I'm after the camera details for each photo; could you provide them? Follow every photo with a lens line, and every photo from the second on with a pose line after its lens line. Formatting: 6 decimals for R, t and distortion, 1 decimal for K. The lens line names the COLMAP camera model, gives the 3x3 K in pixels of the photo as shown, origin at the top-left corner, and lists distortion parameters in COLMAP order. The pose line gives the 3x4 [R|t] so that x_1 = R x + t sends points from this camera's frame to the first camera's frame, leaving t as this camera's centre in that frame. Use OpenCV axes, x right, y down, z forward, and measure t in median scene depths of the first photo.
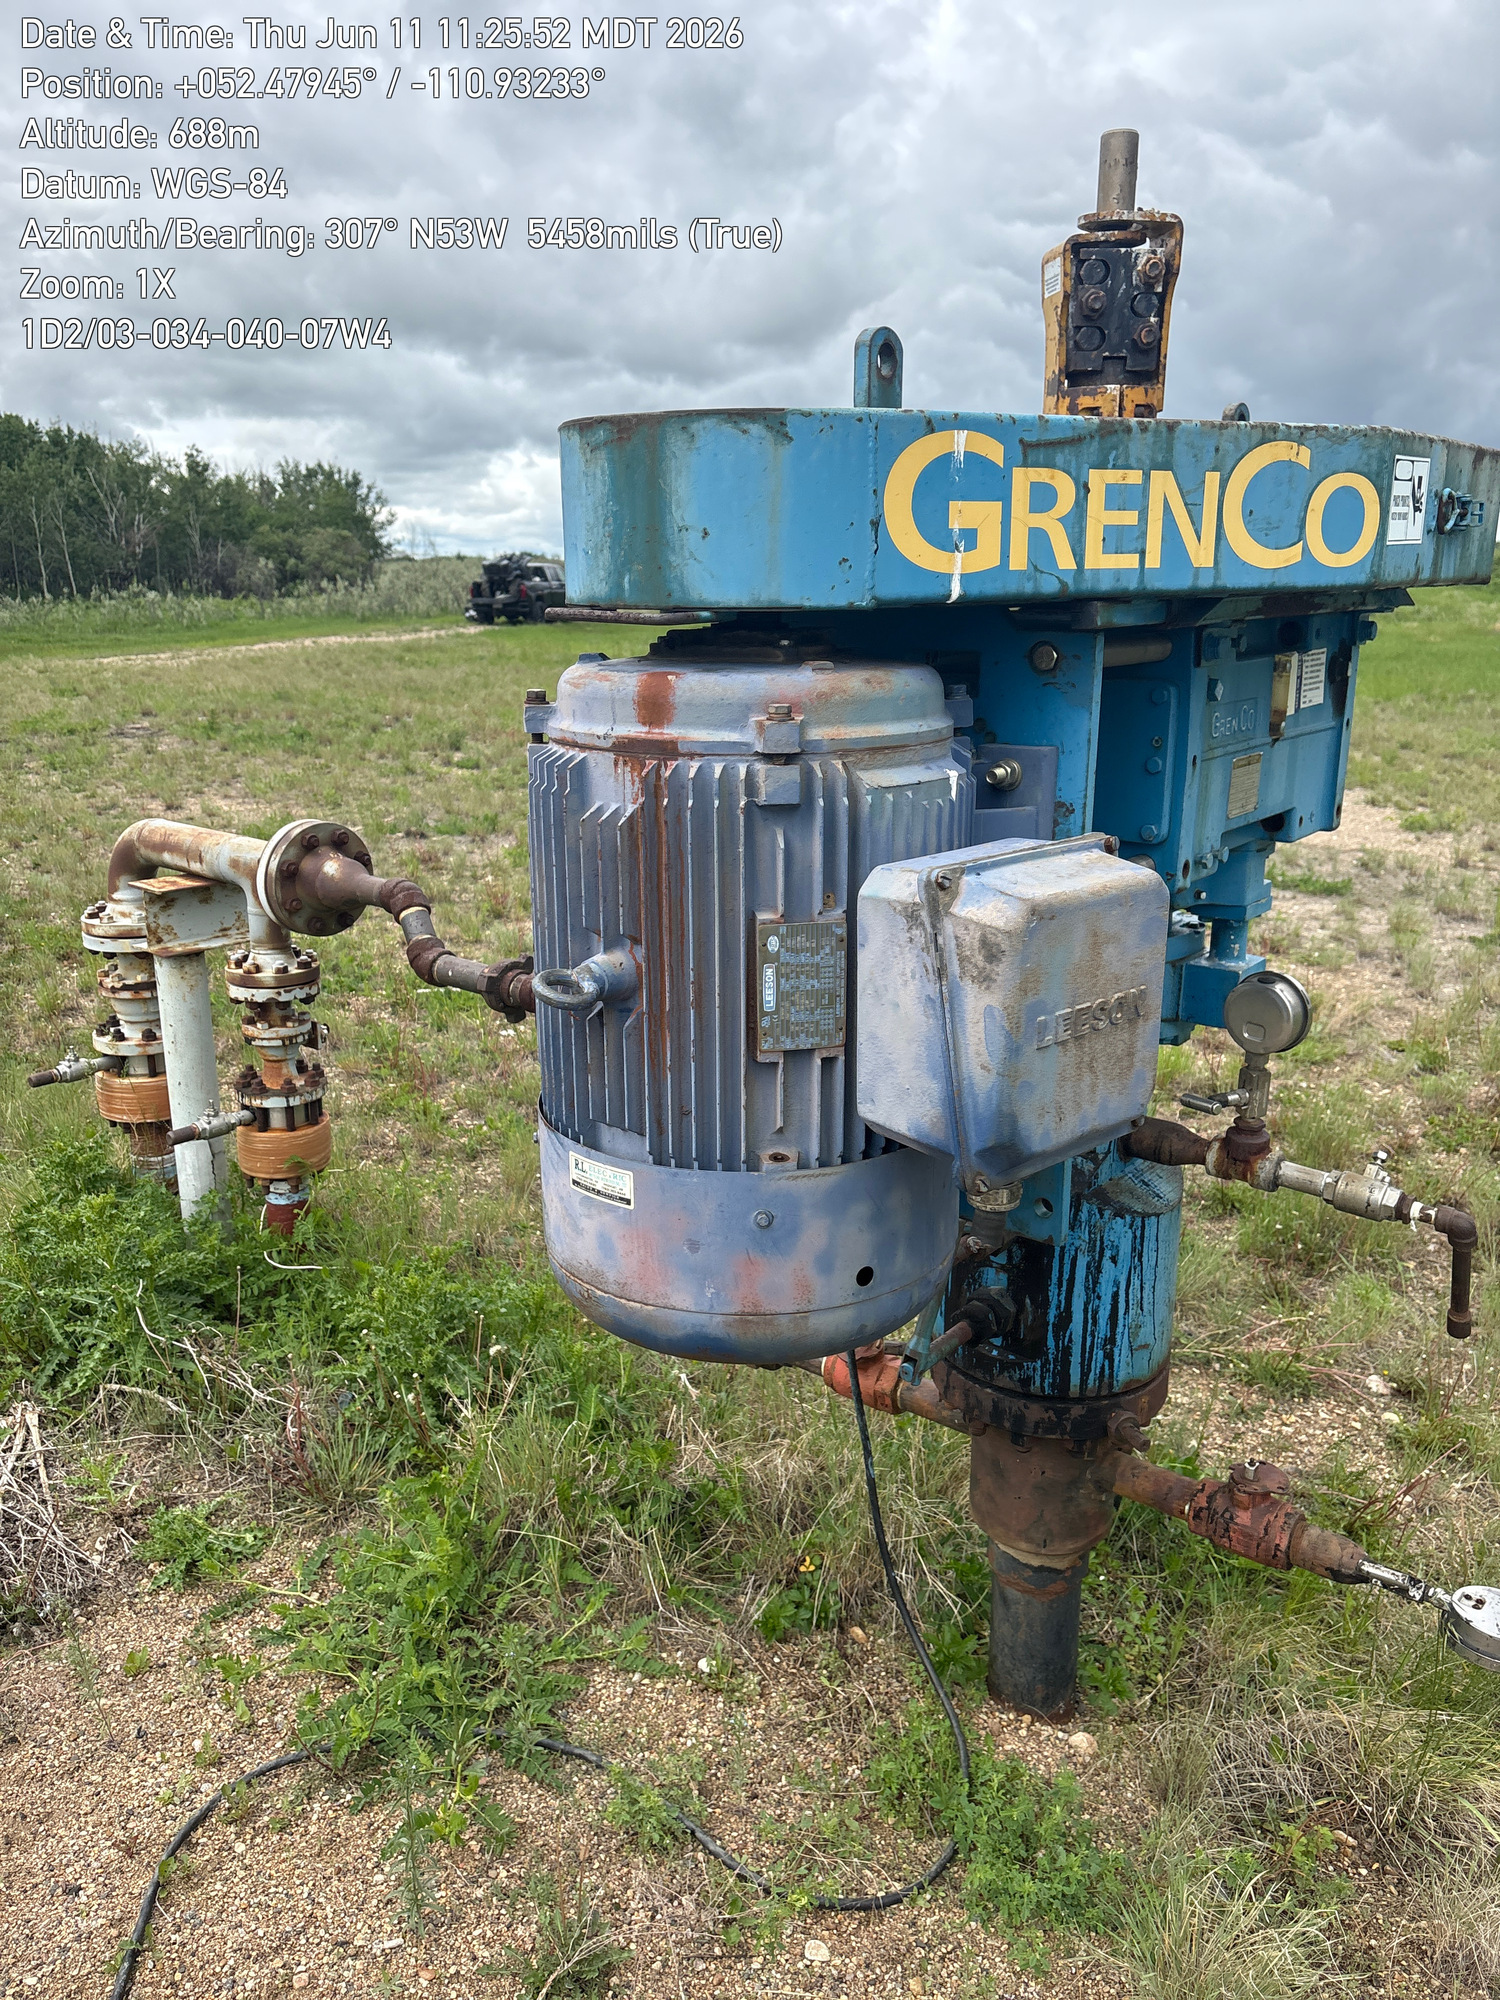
lens RADIAL K [[1519.6, 0, 763.0], [0, 1519.6, 1006.1], [0, 0, 1]] dist [0.022706, 0.004931]
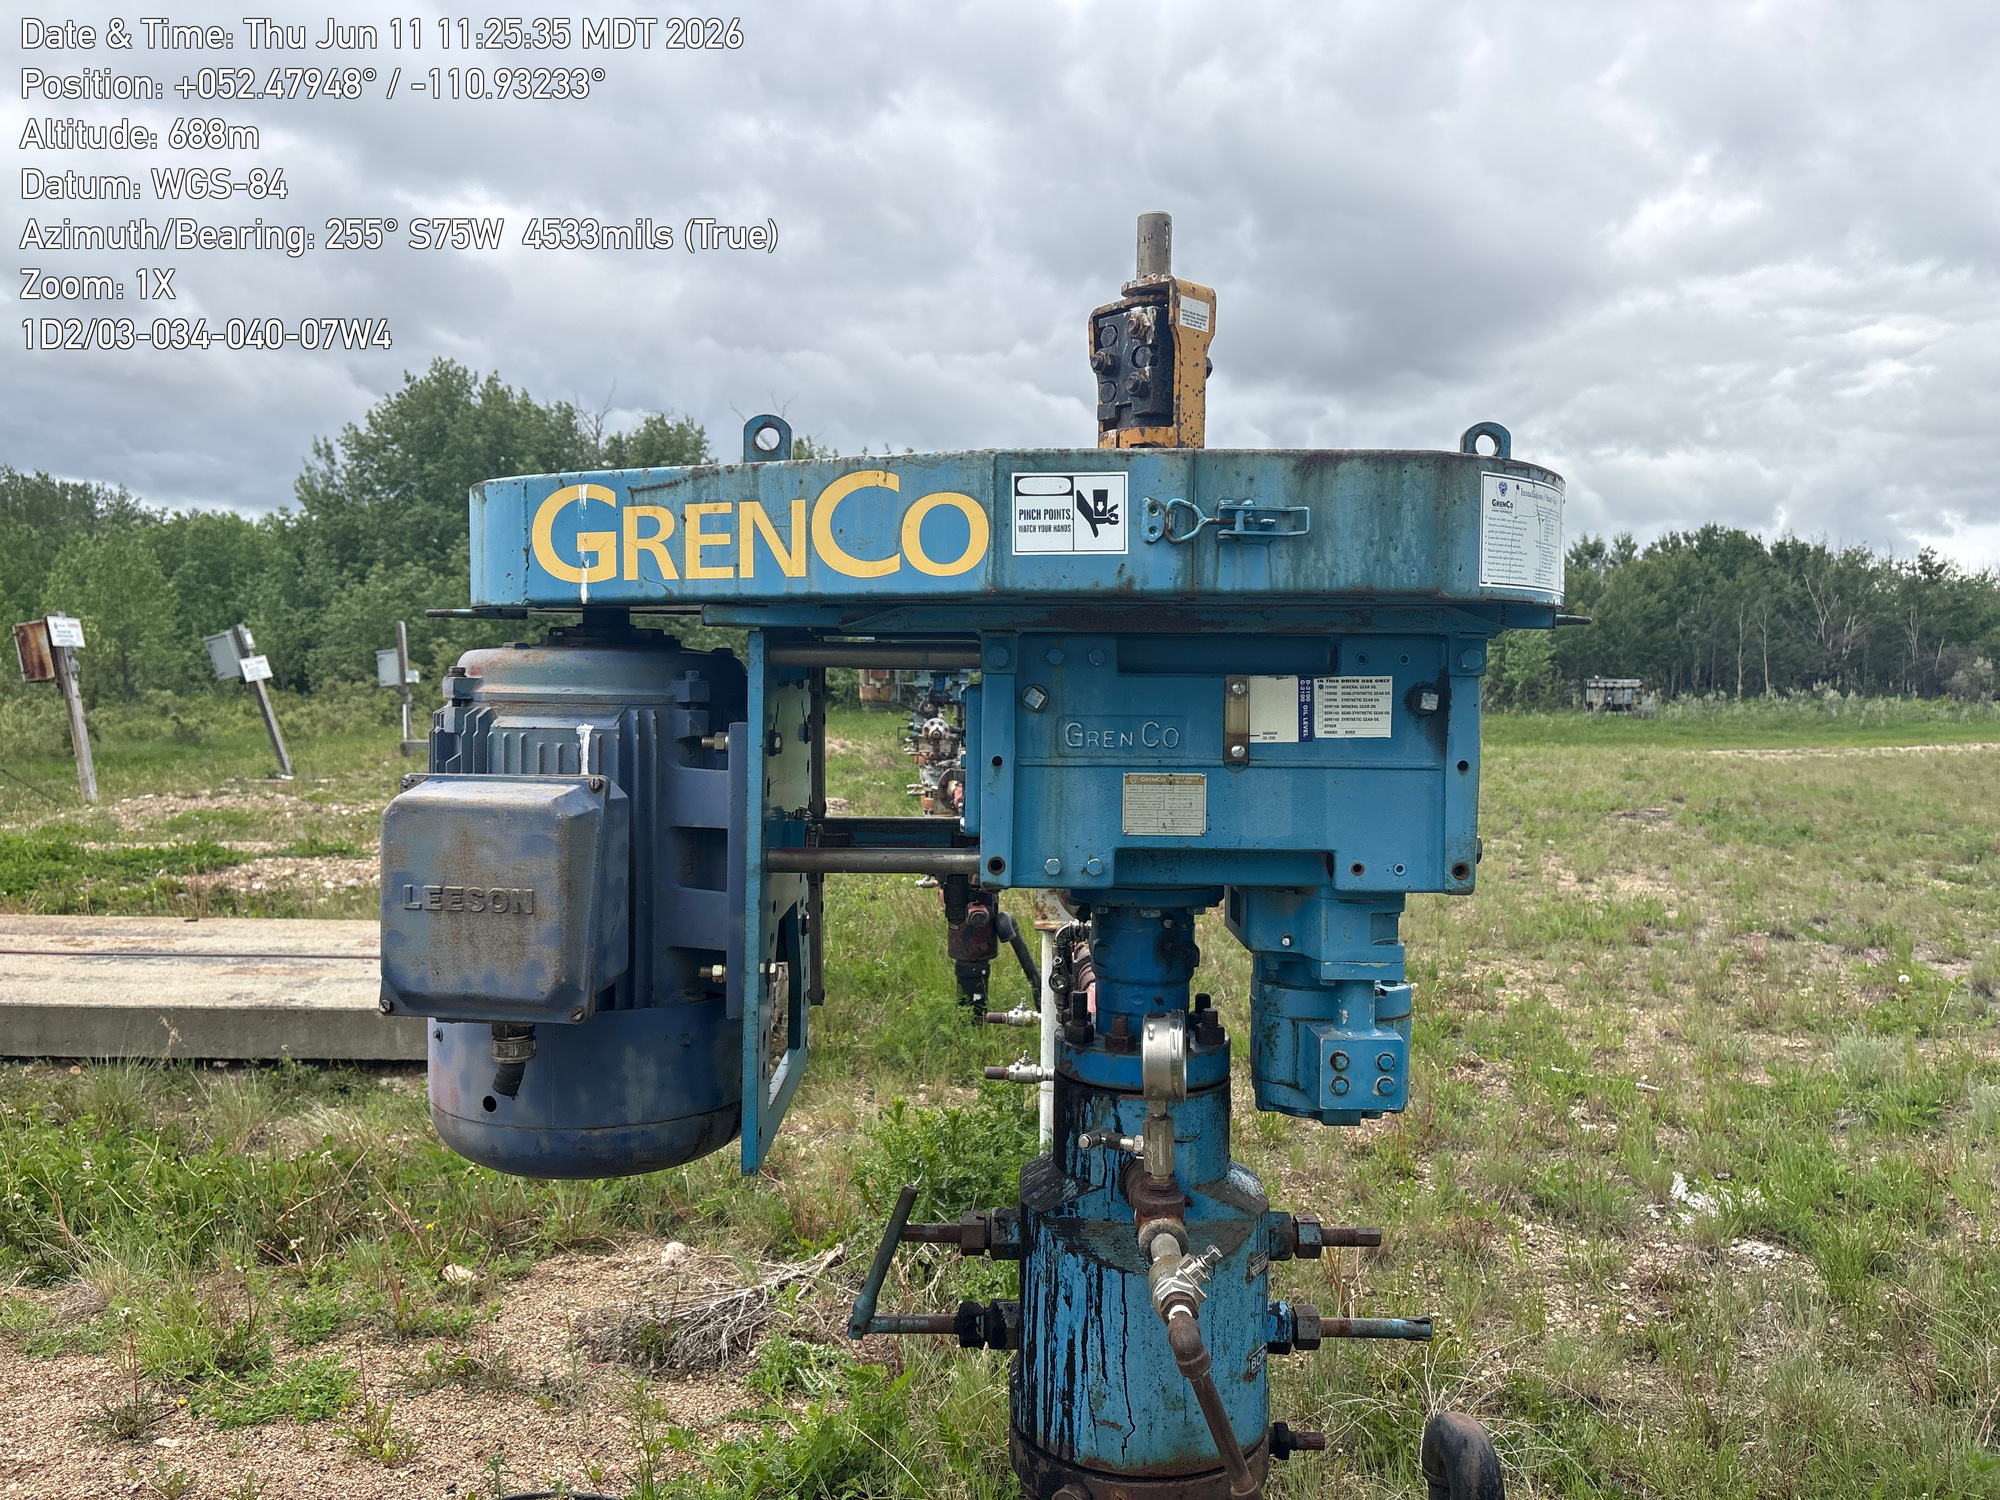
lens RADIAL K [[1507.4, 0, 991.8], [0, 1507.4, 716.3], [0, 0, 1]] dist [0.060674, -0.073636]
pose [[0.625414, 0.037679, -0.779383, 1.178556], [-0.227552, 0.964224, -0.135983, -0.054090], [0.746376, 0.262396, 0.611613, 0.388671]]
